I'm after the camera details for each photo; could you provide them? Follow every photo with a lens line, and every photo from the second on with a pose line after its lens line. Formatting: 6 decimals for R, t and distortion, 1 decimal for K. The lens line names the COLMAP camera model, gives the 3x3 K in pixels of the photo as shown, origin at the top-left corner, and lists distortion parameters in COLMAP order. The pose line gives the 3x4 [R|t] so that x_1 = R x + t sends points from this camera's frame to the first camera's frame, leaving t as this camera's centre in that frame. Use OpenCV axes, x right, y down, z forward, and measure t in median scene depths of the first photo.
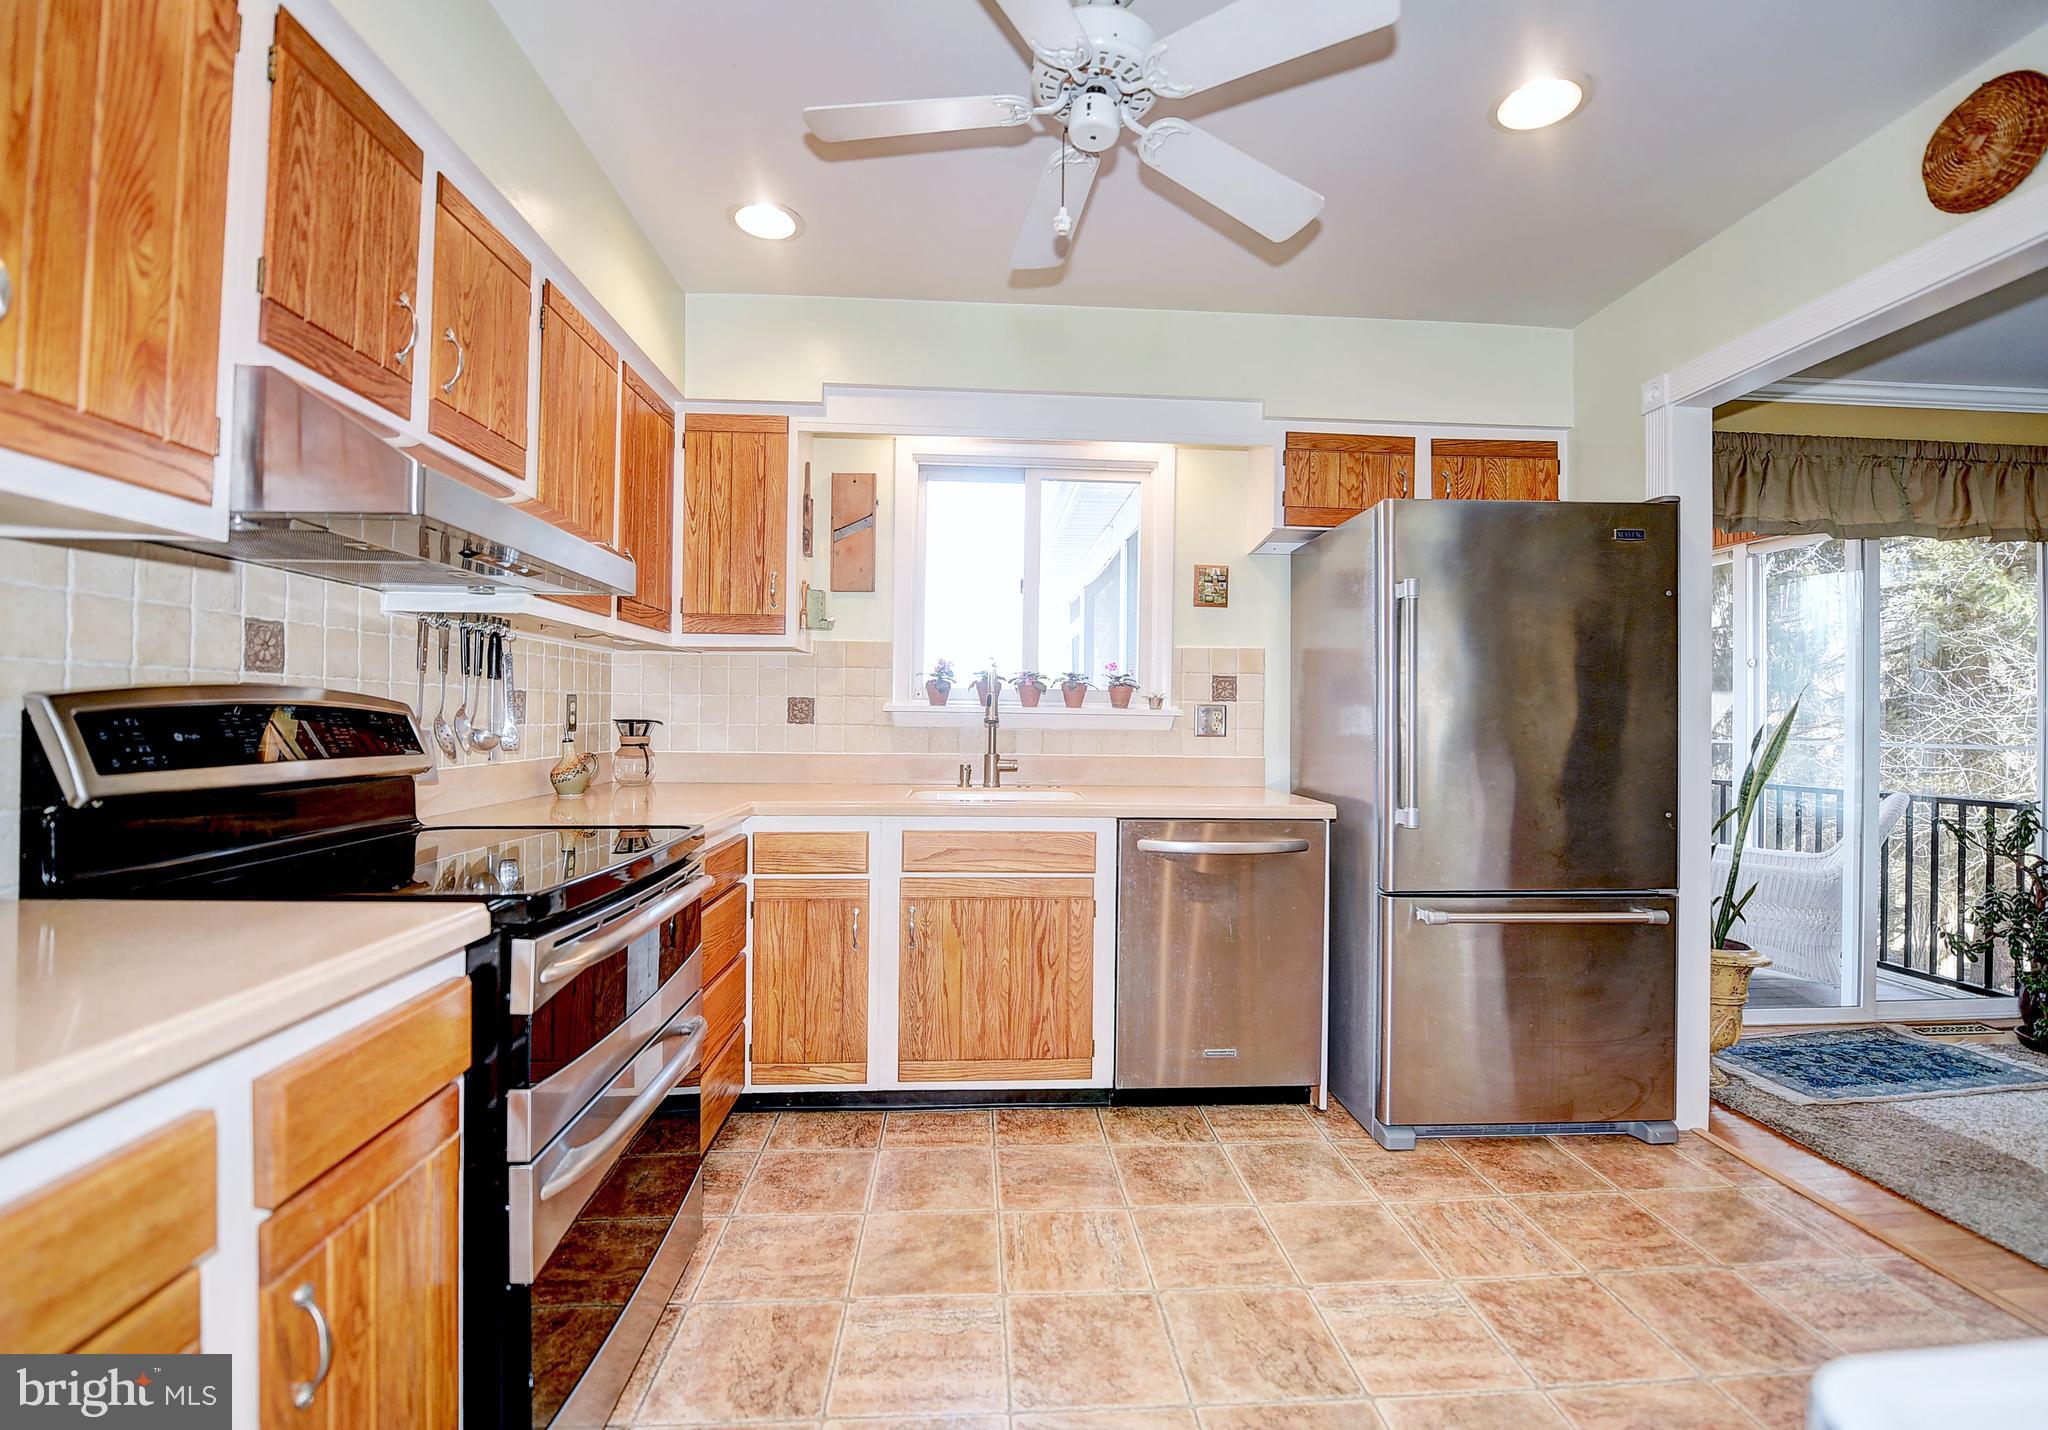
lens RADIAL K [[907.7, 0, 1025.0], [0, 907.7, 711.5], [0, 0, 1]] dist [-0.012715, -0.003629]
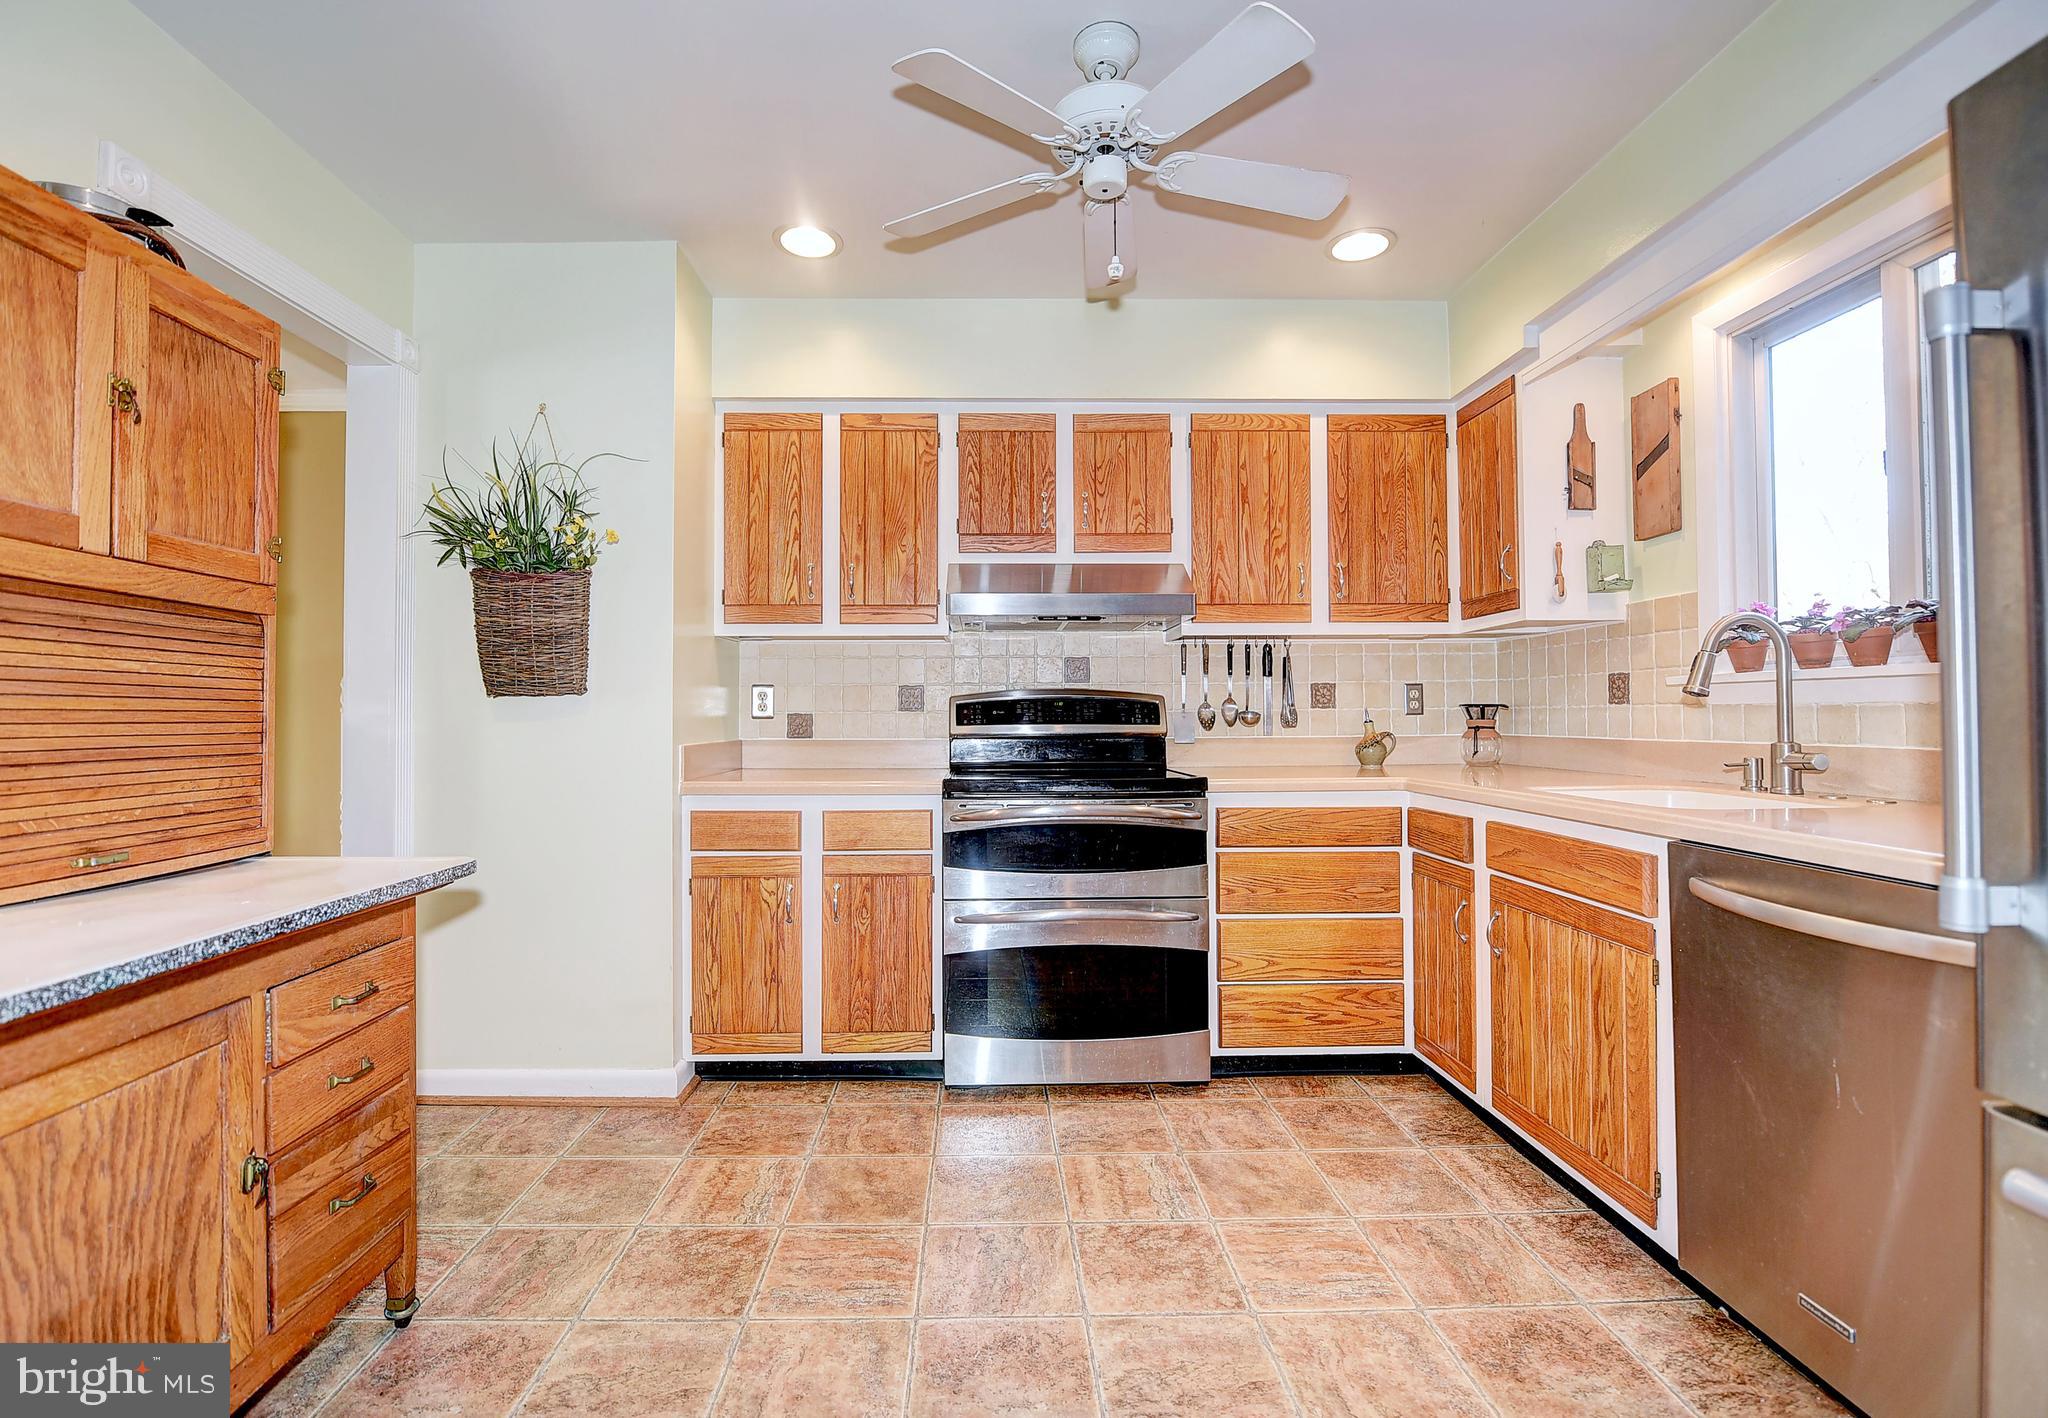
lens RADIAL K [[907.7, 0, 990.4], [0, 907.7, 707.6], [0, 0, 1]] dist [-0.012715, -0.003629]
pose [[-0.054170, -0.020853, -0.998314, 0.755424], [0.011575, 0.999702, -0.021510, 0.033832], [0.998465, -0.012720, -0.053912, 0.554837]]
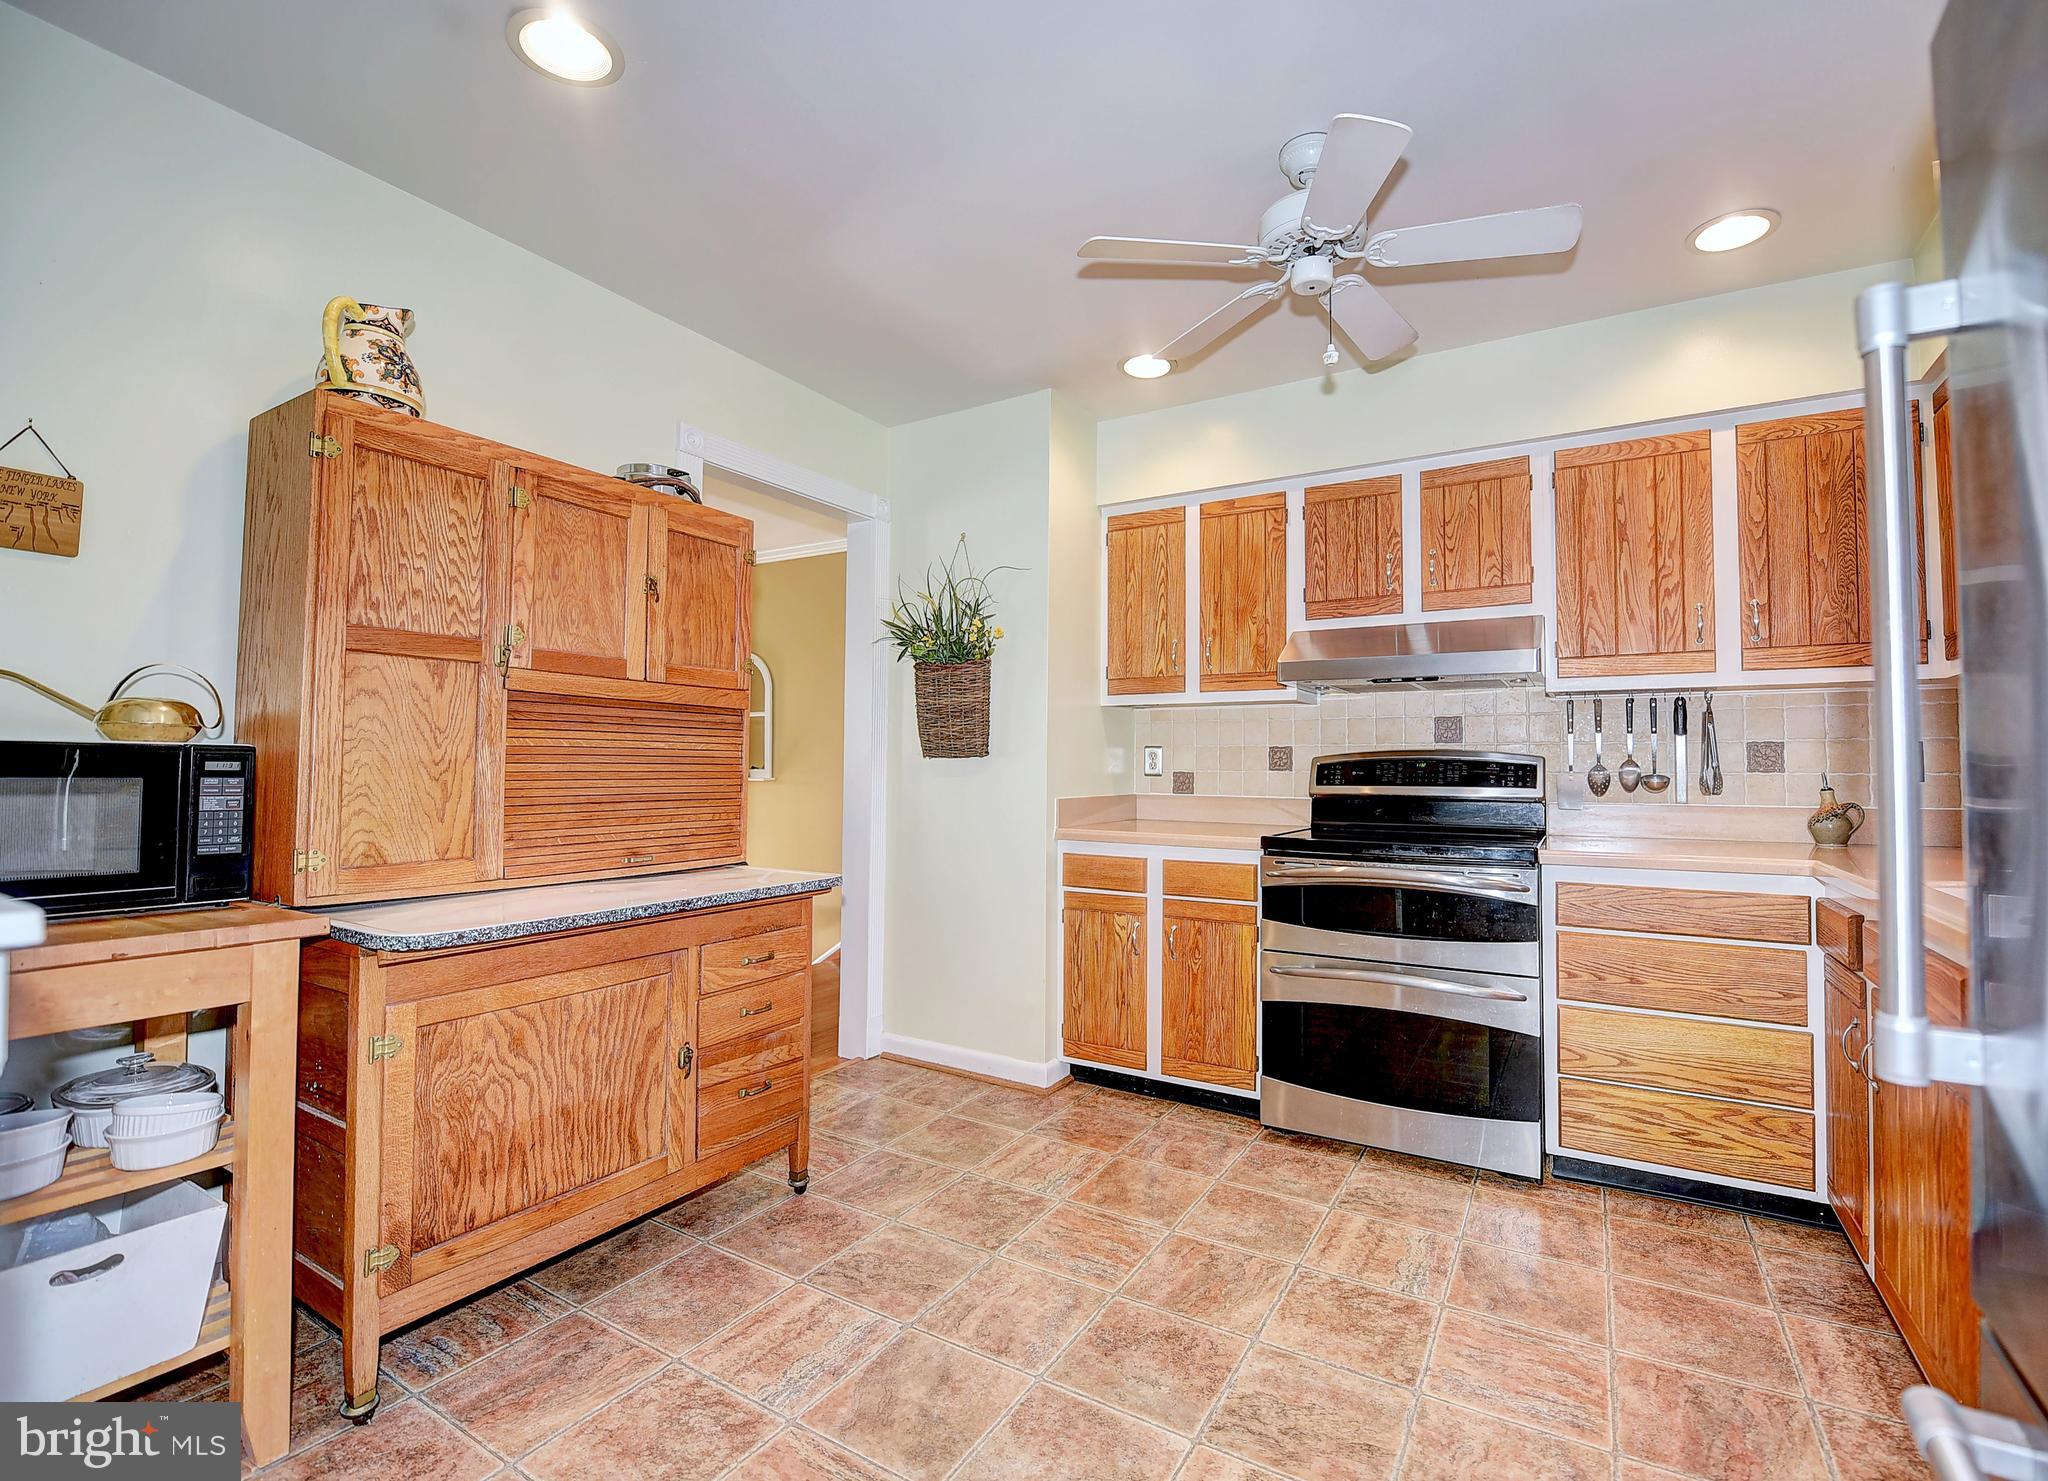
lens RADIAL K [[893.1, 0, 1072.4], [0, 893.1, 739.9], [0, 0, 1]] dist [-0.016162, -0.002524]
pose [[-0.553419, -0.039207, -0.831980, 0.762827], [-0.004169, 0.999009, -0.044305, 0.024419], [0.832893, -0.021051, -0.553034, 0.849076]]
